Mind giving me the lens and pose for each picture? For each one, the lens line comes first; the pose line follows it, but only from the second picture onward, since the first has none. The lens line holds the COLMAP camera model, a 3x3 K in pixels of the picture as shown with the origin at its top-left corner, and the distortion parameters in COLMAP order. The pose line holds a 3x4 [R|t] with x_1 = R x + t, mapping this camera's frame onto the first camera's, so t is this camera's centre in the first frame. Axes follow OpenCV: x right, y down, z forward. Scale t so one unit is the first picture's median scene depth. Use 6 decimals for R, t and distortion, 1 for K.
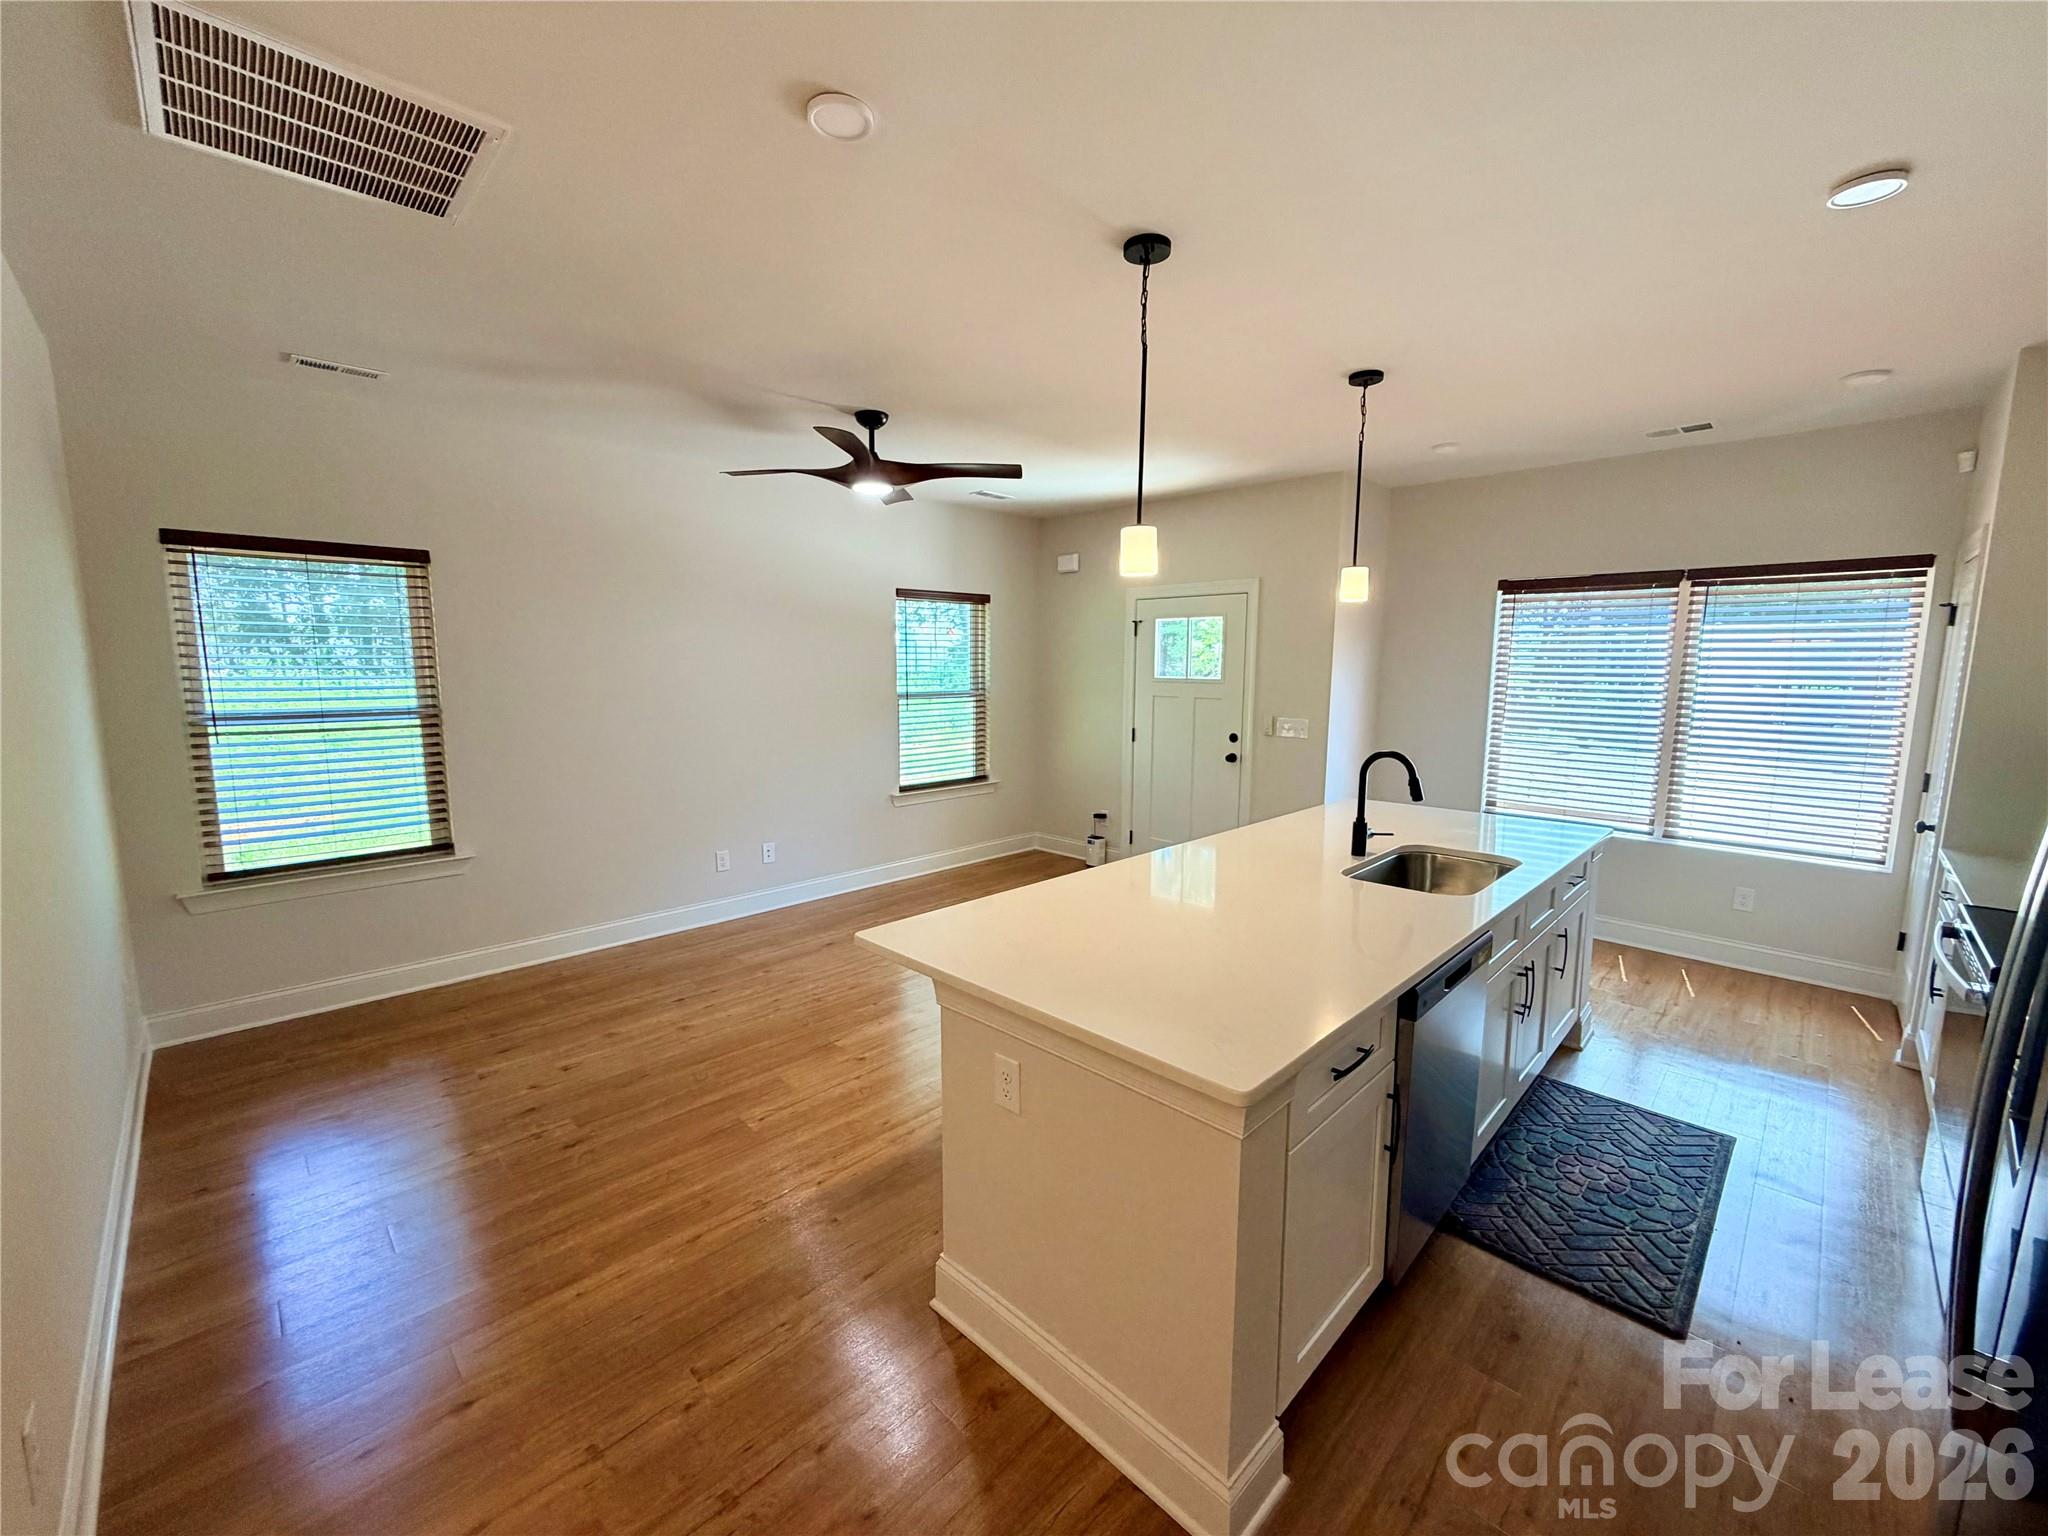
lens RADIAL K [[817.8, 0, 1018.7], [0, 817.8, 764.2], [0, 0, 1]] dist [0.004227, 0.000075]
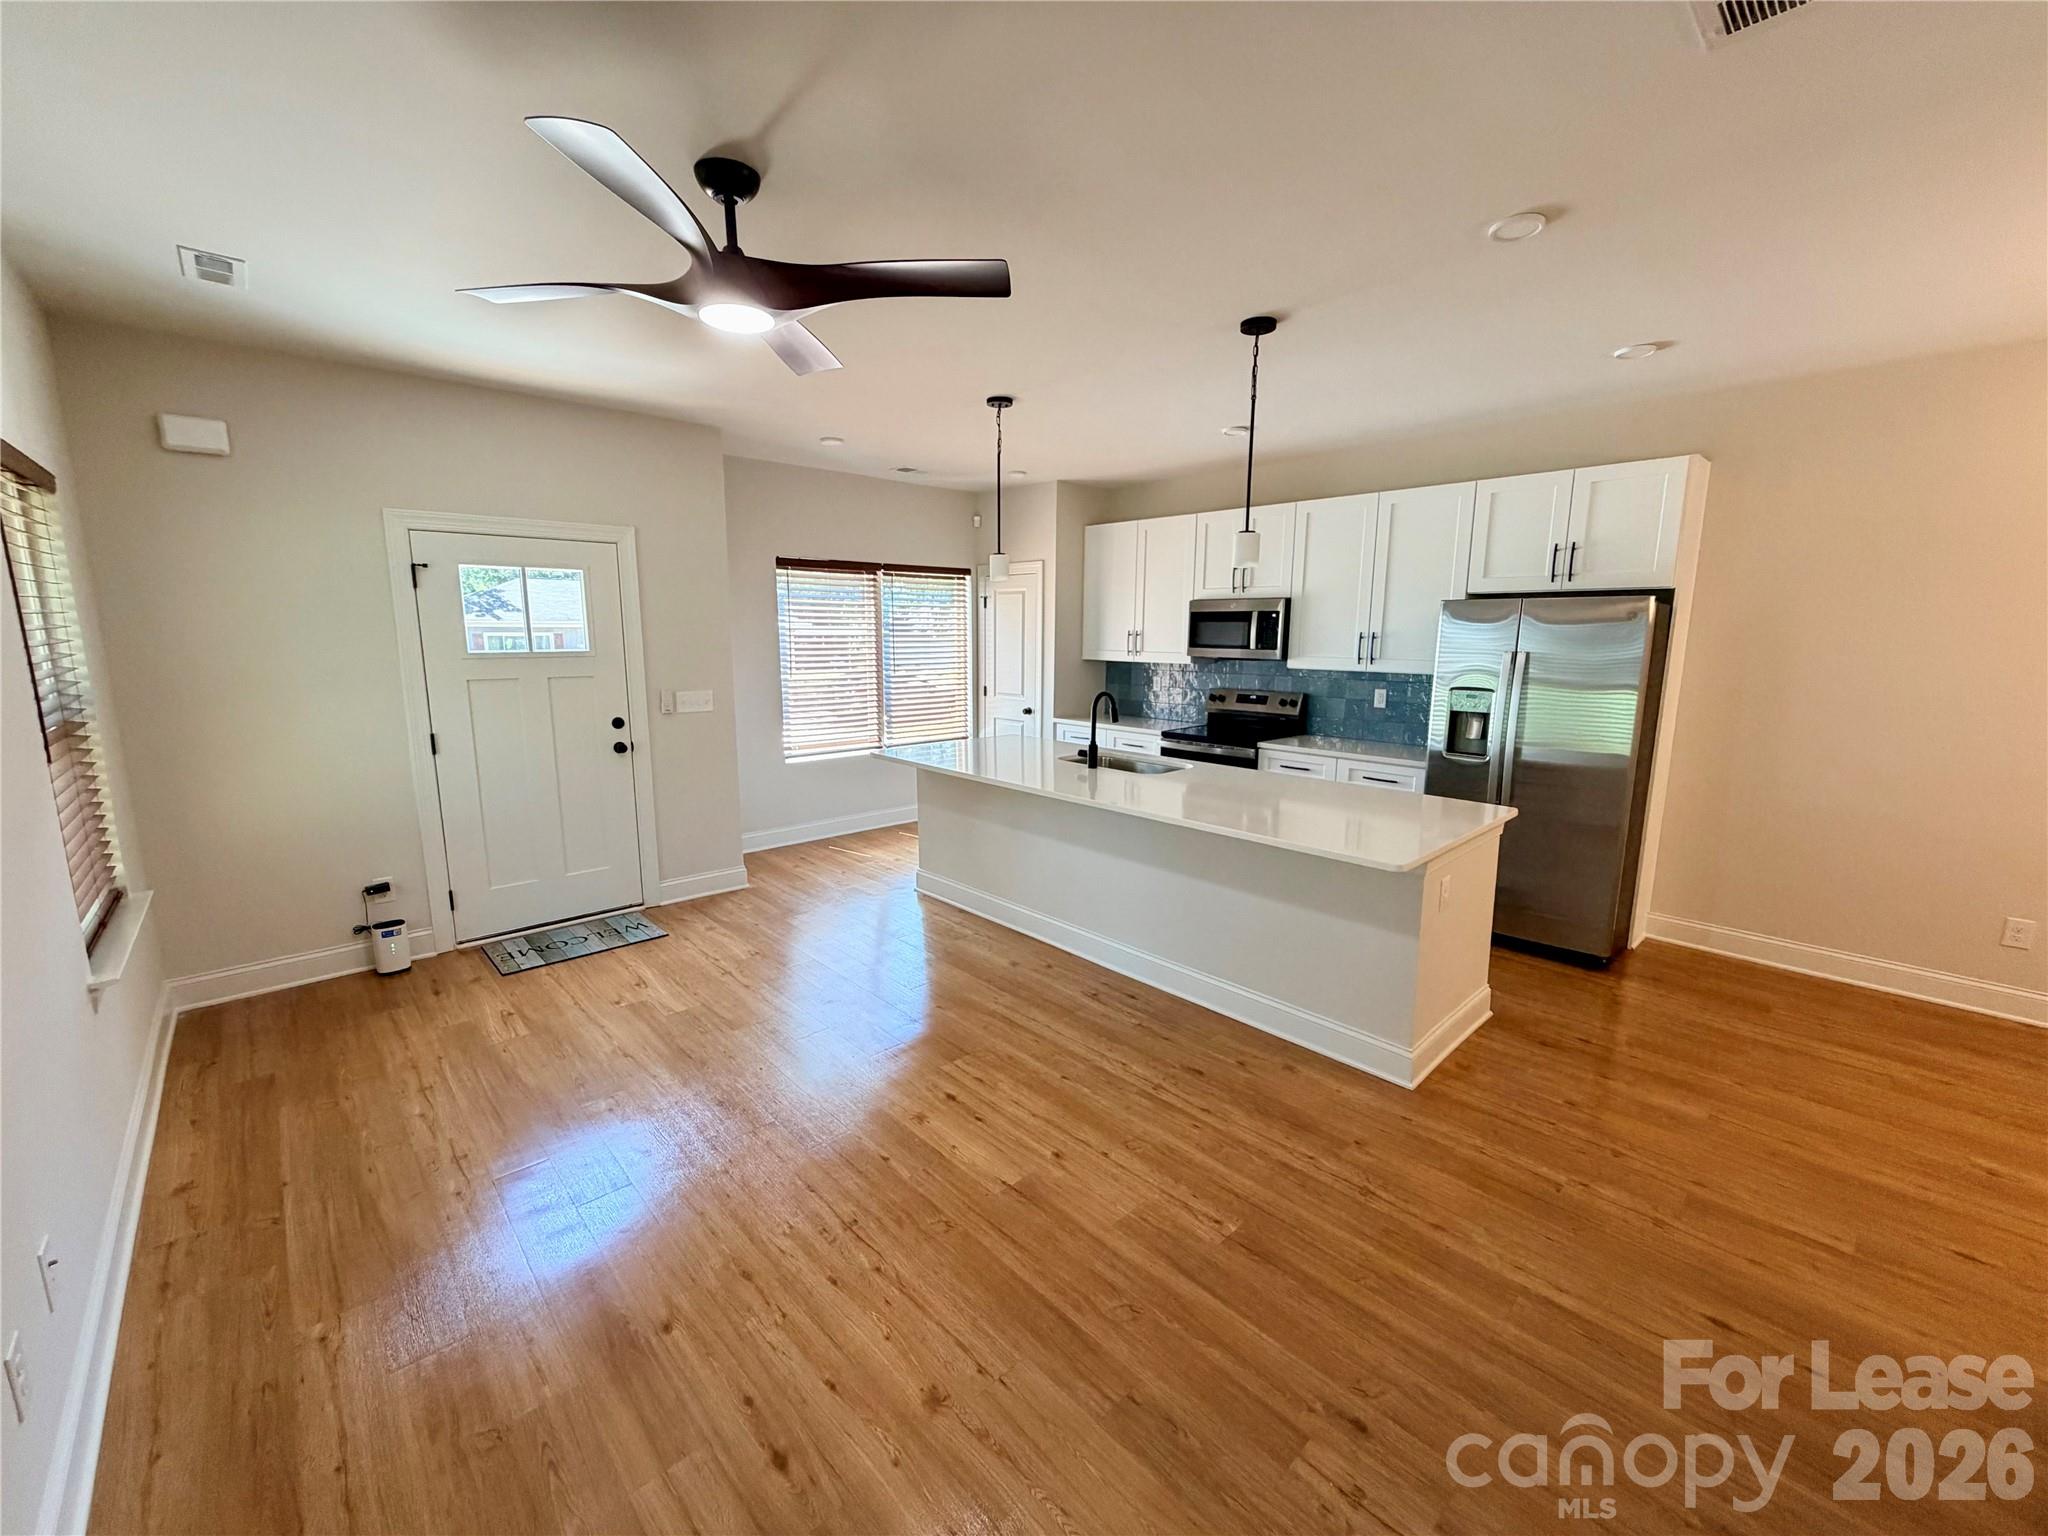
lens RADIAL K [[817.8, 0, 1018.7], [0, 817.8, 764.2], [0, 0, 1]] dist [0.004227, 0.000075]
pose [[0.032792, -0.171353, 0.984664, -0.763932], [0.122323, 0.978475, 0.166202, -0.113575], [-0.991948, 0.114997, 0.053047, 0.821007]]
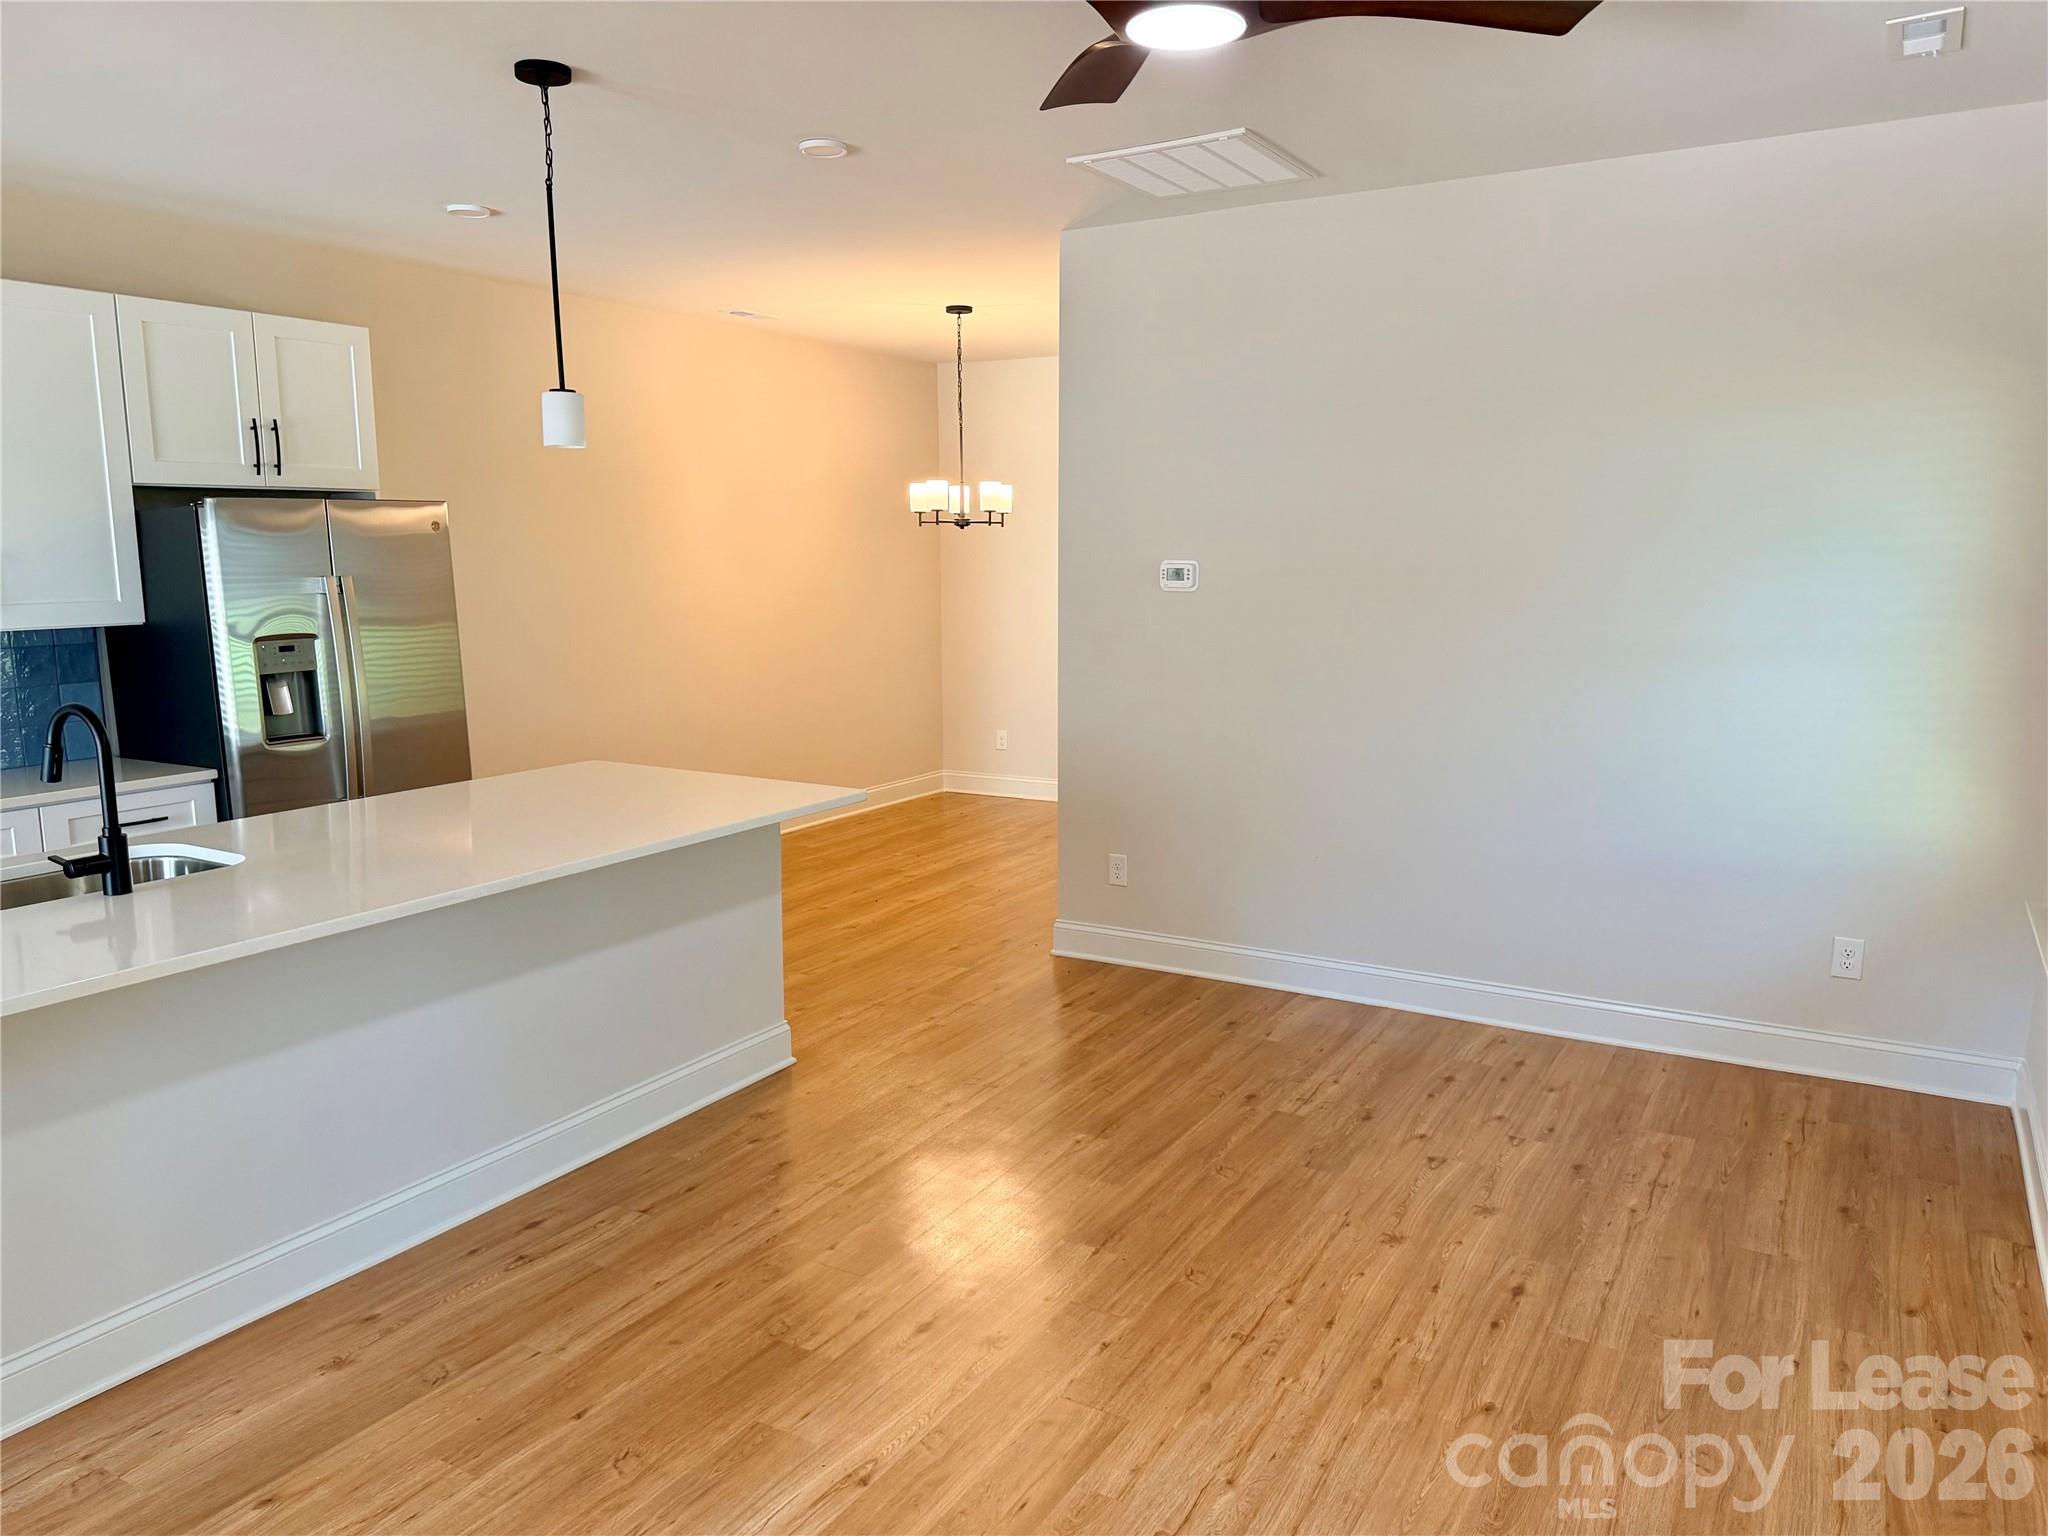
lens RADIAL K [[1447.2, 0, 1024.0], [0, 1447.2, 768.0], [0, 0, 1]] dist [0.098838, -0.178489]
pose [[-0.967761, 0.039773, -0.248709, 0.046578], [-0.030632, 0.961538, 0.272960, -0.210821], [0.249999, 0.271779, -0.929321, 1.622980]]
